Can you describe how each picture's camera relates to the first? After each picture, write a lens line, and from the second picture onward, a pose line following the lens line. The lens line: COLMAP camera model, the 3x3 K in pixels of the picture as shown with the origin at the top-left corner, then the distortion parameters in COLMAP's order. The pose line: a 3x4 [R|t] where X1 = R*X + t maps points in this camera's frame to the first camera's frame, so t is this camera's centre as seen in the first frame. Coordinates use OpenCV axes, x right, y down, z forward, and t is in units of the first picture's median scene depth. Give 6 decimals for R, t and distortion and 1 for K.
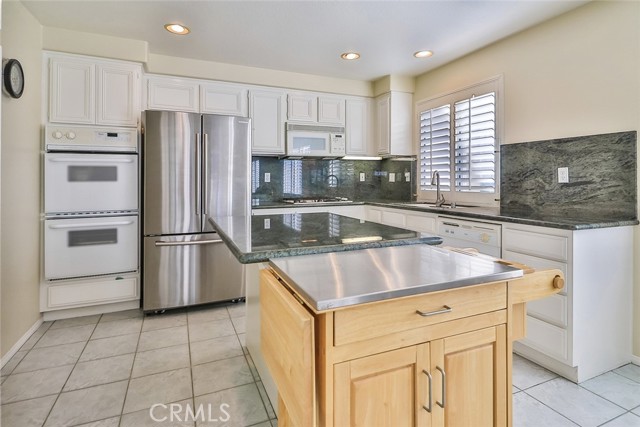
lens RADIAL K [[335.1, 0, 323.1], [0, 335.1, 177.2], [0, 0, 1]] dist [0.001804, -0.002077]
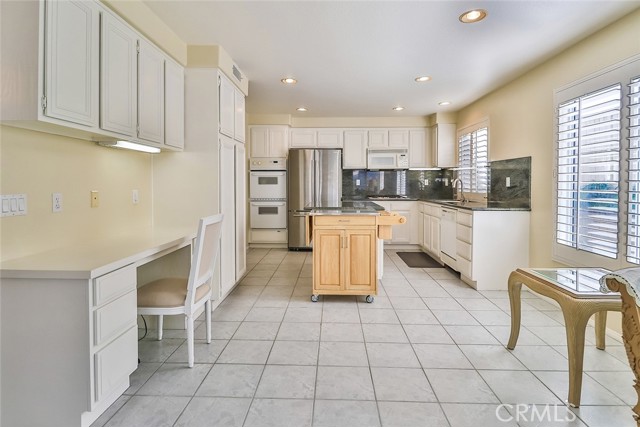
lens RADIAL K [[335.1, 0, 323.3], [0, 335.1, 190.8], [0, 0, 1]] dist [0.001804, -0.002077]
pose [[0.901881, 0.012143, -0.431813, 0.514354], [-0.000026, 0.999606, 0.028056, -0.005307], [0.431984, -0.025292, 0.901526, -0.717439]]
